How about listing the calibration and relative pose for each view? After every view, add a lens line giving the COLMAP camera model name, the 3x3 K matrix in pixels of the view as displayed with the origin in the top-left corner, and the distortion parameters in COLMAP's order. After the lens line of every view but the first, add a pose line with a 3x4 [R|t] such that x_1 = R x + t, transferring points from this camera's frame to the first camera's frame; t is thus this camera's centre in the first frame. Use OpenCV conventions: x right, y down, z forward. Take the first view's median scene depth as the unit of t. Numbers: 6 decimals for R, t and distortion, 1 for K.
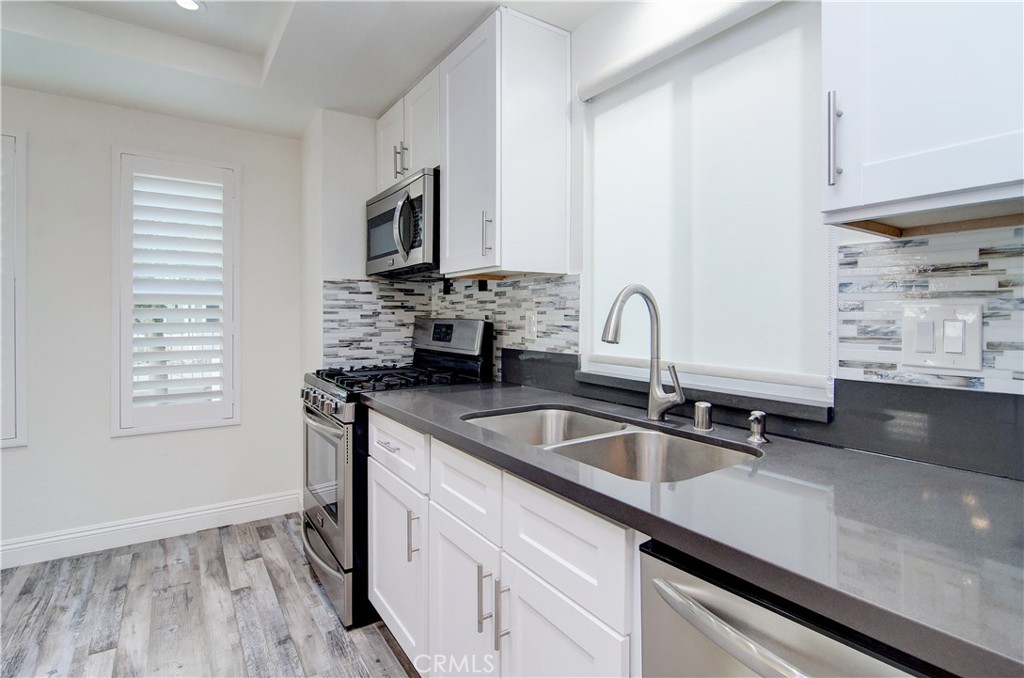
lens RADIAL K [[501.0, 0, 512.3], [0, 501.0, 328.7], [0, 0, 1]] dist [-0.005343, -0.002203]
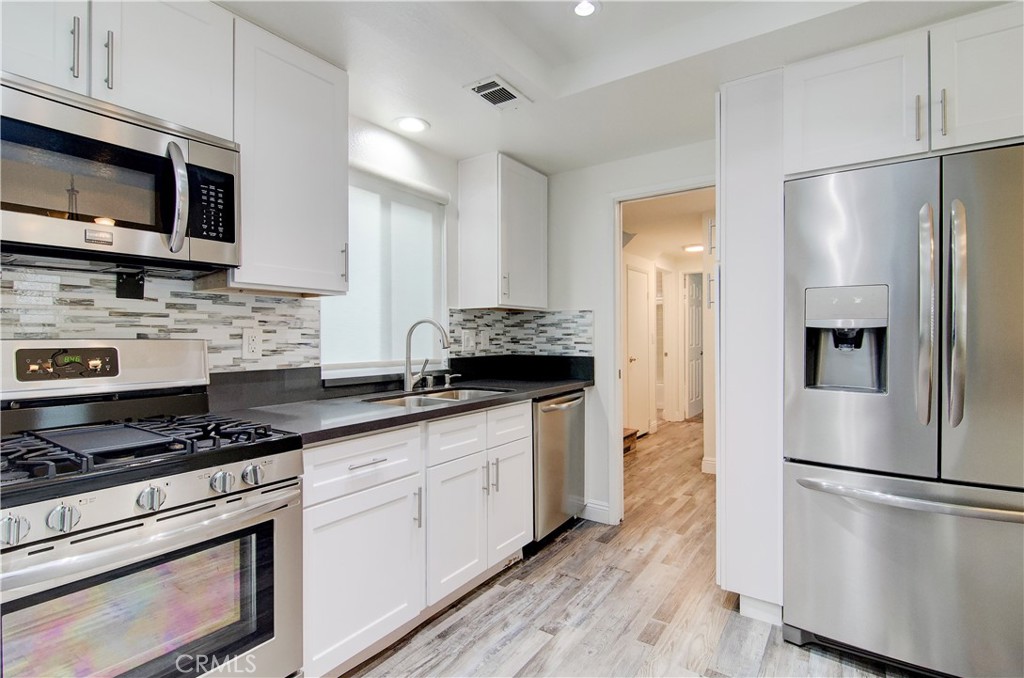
lens RADIAL K [[501.0, 0, 508.9], [0, 501.0, 335.0], [0, 0, 1]] dist [-0.005343, -0.002203]
pose [[-0.365330, -0.010010, 0.930824, -1.166945], [0.013691, 0.999776, 0.016125, -0.037870], [-0.930778, 0.018635, -0.365111, 1.005215]]
